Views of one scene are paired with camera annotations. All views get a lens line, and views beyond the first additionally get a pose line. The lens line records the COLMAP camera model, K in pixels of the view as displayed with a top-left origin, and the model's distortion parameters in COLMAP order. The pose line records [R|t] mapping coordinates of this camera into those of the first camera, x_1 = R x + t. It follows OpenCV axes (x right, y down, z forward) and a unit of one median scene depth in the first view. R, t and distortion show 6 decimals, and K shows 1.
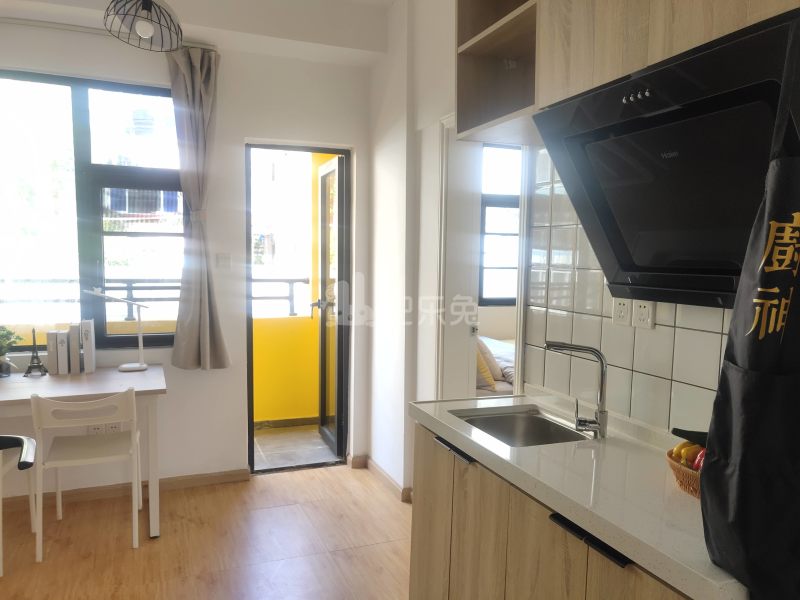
lens RADIAL K [[620.1, 0, 399.9], [0, 620.1, 303.8], [0, 0, 1]] dist [-0.006938, 0.036133]
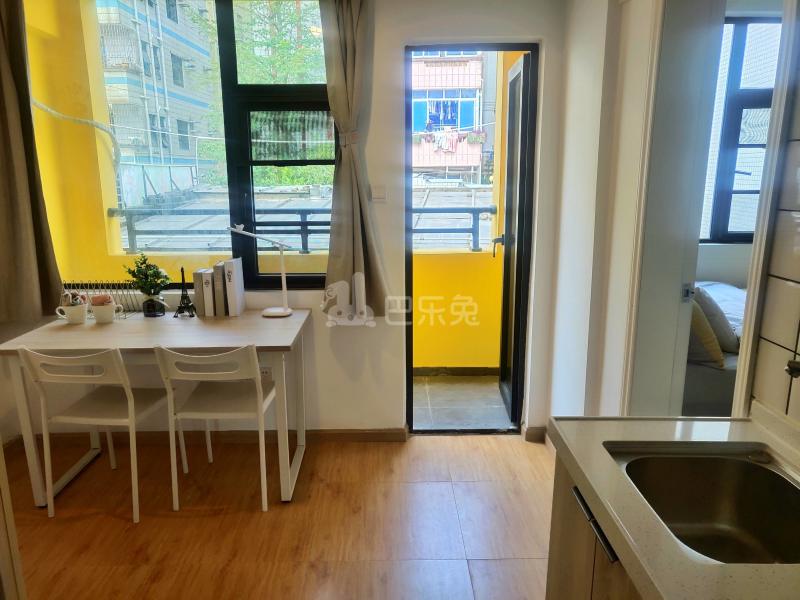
lens RADIAL K [[620.1, 0, 399.9], [0, 620.1, 303.8], [0, 0, 1]] dist [-0.006938, 0.036133]
pose [[0.931871, 0.058187, -0.358093, 0.059706], [-0.010956, 0.991117, 0.132538, -0.030237], [0.362624, -0.119585, 0.924231, 0.205623]]
